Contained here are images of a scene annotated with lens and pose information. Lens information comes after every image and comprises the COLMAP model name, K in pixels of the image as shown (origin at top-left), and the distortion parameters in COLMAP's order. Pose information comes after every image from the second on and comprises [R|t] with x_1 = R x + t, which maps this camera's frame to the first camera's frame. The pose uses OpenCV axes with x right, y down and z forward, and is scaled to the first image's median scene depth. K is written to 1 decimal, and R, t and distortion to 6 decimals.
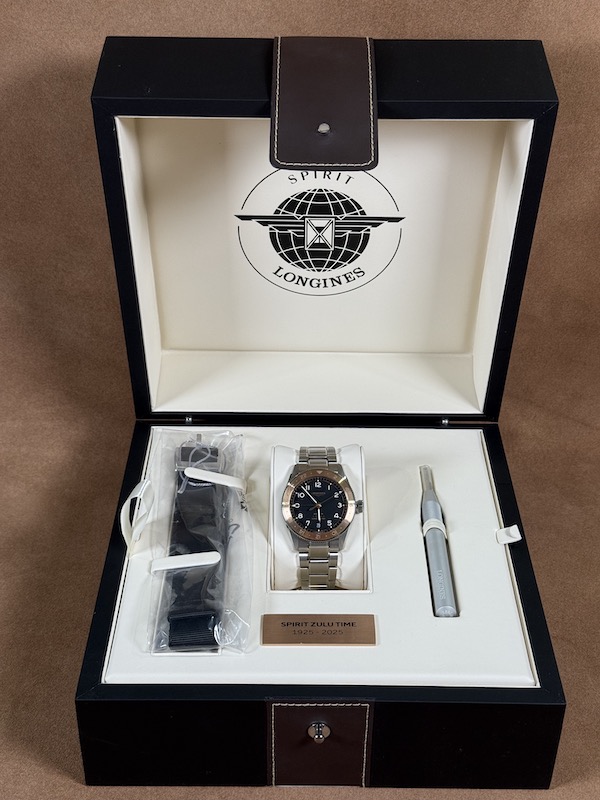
lens RADIAL K [[923.6, 0, 300.0], [0, 923.6, 400.0], [0, 0, 1]] dist [0.015557, 0.005368]
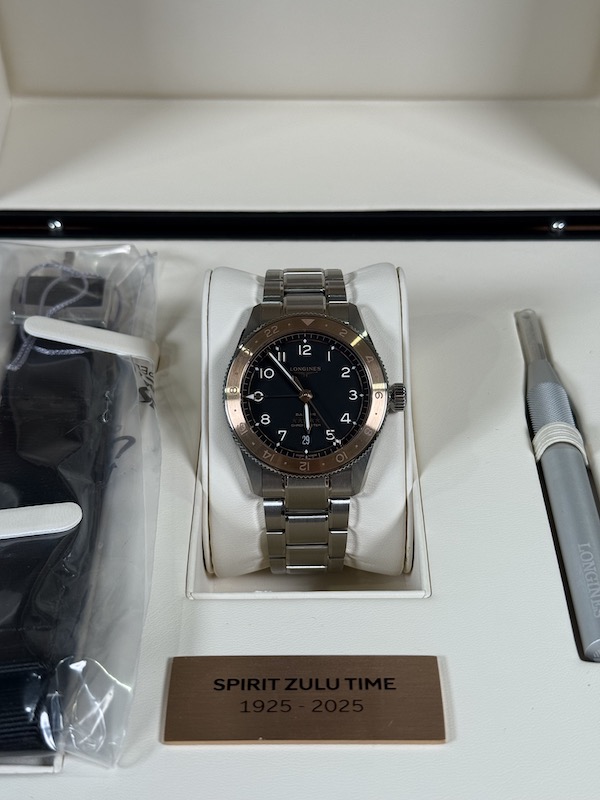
lens RADIAL K [[923.6, 0, 300.0], [0, 923.6, 400.0], [0, 0, 1]] dist [0.015557, 0.005368]
pose [[0.999958, -0.007204, -0.005589, 0.019482], [0.007898, 0.990651, 0.136190, 0.054646], [0.004556, -0.136229, 0.990667, 0.550842]]
